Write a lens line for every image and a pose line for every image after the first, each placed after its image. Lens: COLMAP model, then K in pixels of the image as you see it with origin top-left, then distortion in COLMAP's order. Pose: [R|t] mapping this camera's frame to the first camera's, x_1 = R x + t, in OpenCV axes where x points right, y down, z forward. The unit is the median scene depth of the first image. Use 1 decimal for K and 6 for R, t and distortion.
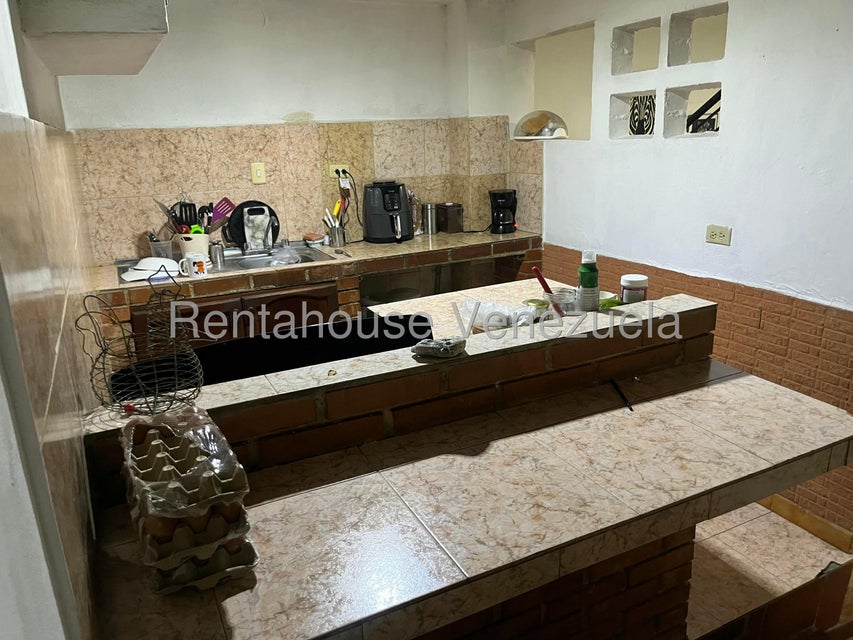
lens RADIAL K [[648.5, 0, 426.5], [0, 648.5, 320.0], [0, 0, 1]] dist [0.049497, -0.043043]
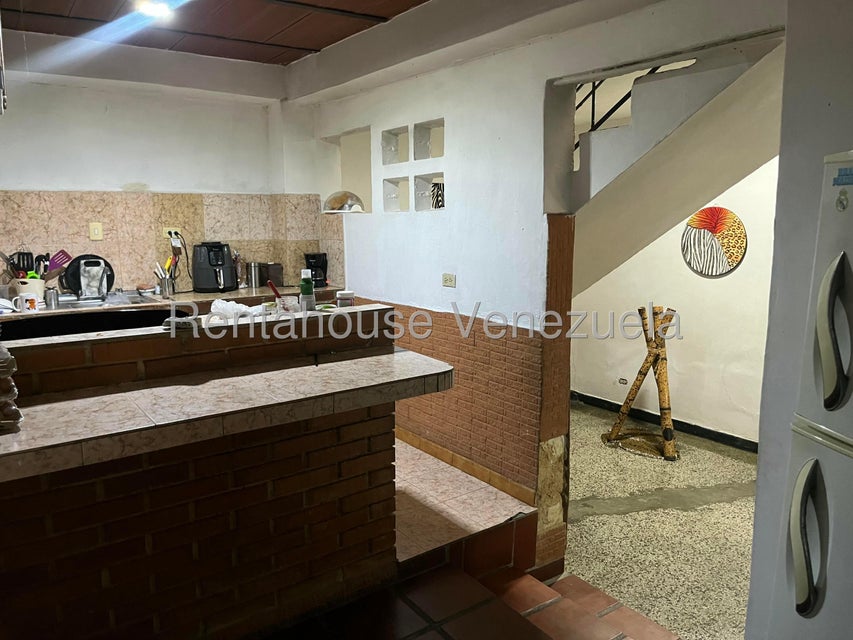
lens RADIAL K [[648.5, 0, 426.5], [0, 648.5, 320.0], [0, 0, 1]] dist [0.049497, -0.043043]
pose [[0.985328, 0.006644, 0.170542, 0.124968], [0.016280, 0.991026, -0.132671, 0.096387], [-0.169893, 0.133501, 0.976378, -0.222036]]
